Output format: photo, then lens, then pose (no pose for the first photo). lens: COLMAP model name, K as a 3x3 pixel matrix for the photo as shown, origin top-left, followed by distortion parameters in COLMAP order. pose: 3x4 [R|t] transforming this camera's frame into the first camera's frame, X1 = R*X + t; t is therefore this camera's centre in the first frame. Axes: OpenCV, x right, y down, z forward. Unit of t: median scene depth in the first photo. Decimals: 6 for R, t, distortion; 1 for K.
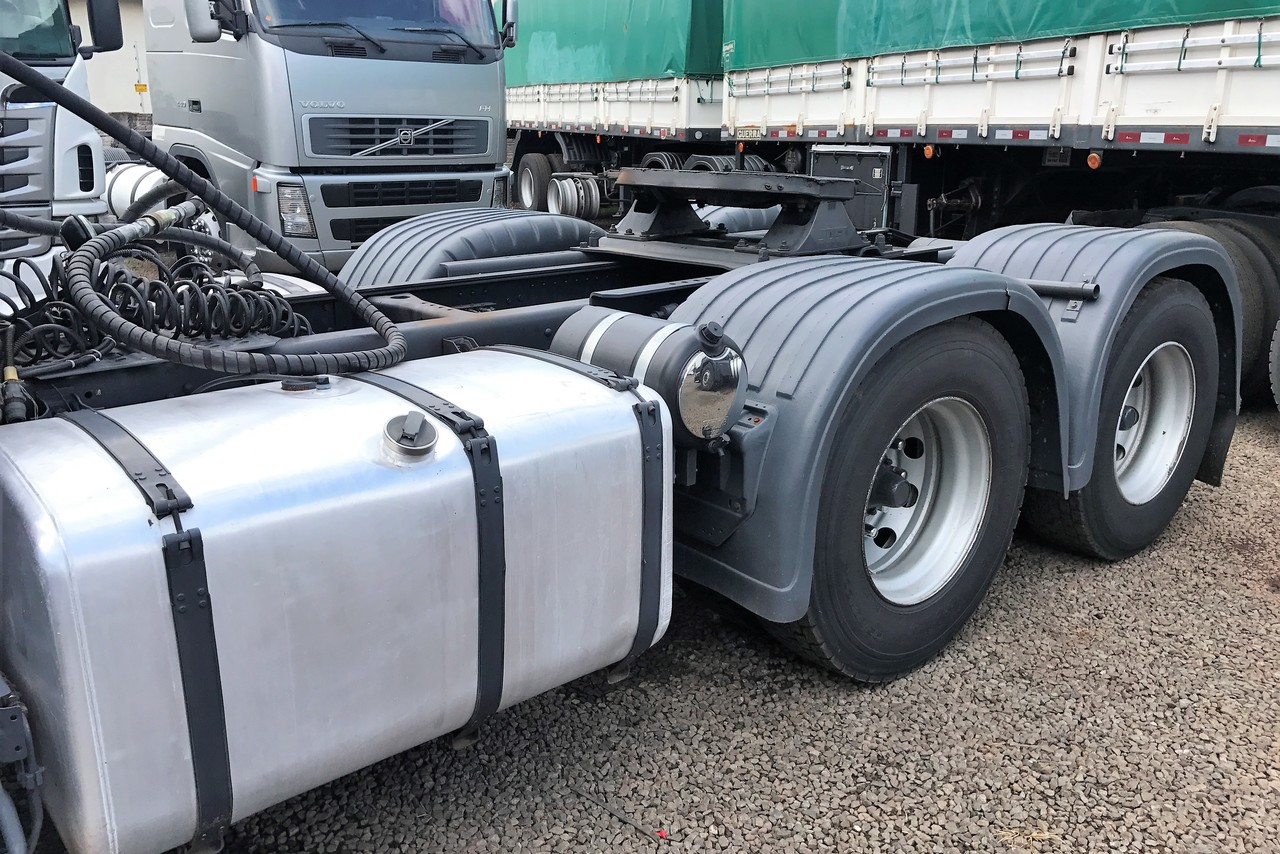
lens RADIAL K [[1053.9, 0, 631.3], [0, 1053.9, 425.6], [0, 0, 1]] dist [-0.002497, -0.008365]
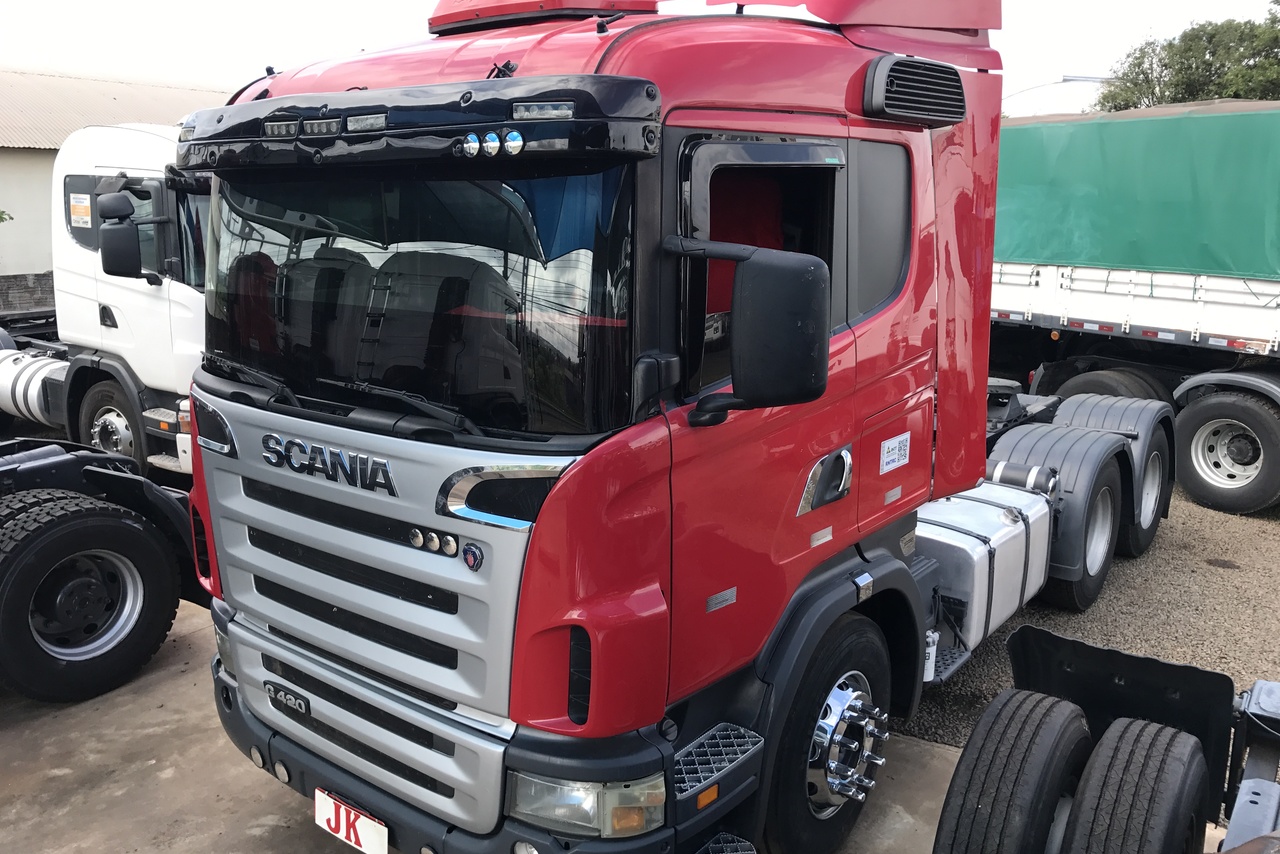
lens RADIAL K [[1053.9, 0, 644.0], [0, 1053.9, 422.8], [0, 0, 1]] dist [-0.002497, -0.008365]
pose [[0.977623, -0.042319, 0.206066, -0.573065], [0.055455, 0.996752, -0.058390, -0.043503], [-0.202926, 0.068511, 0.976794, -0.537038]]
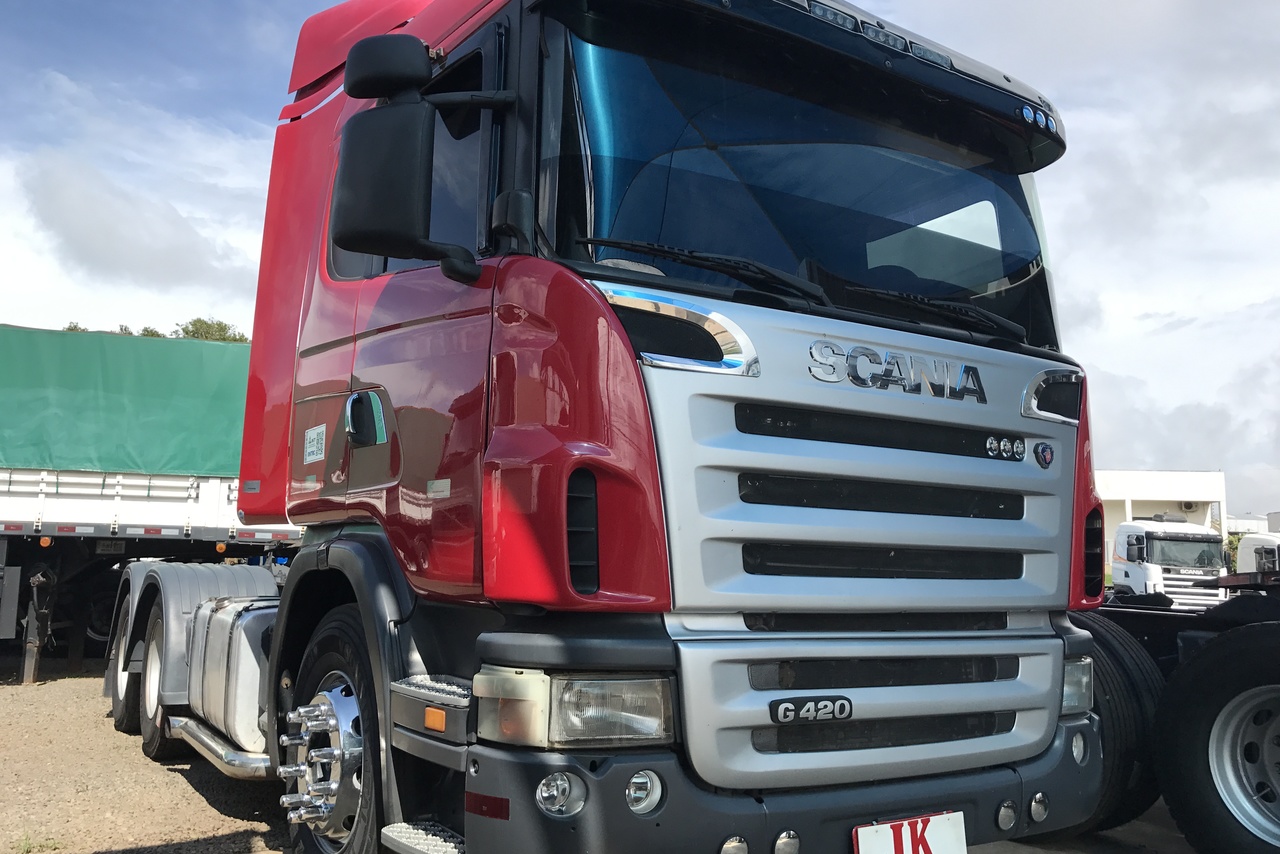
lens RADIAL K [[1053.9, 0, 637.2], [0, 1053.9, 432.3], [0, 0, 1]] dist [-0.002497, -0.008365]
pose [[0.119429, 0.138168, 0.983182, -1.148153], [0.248460, 0.954601, -0.164332, 0.015557], [-0.961251, 0.263908, 0.079678, 0.164319]]
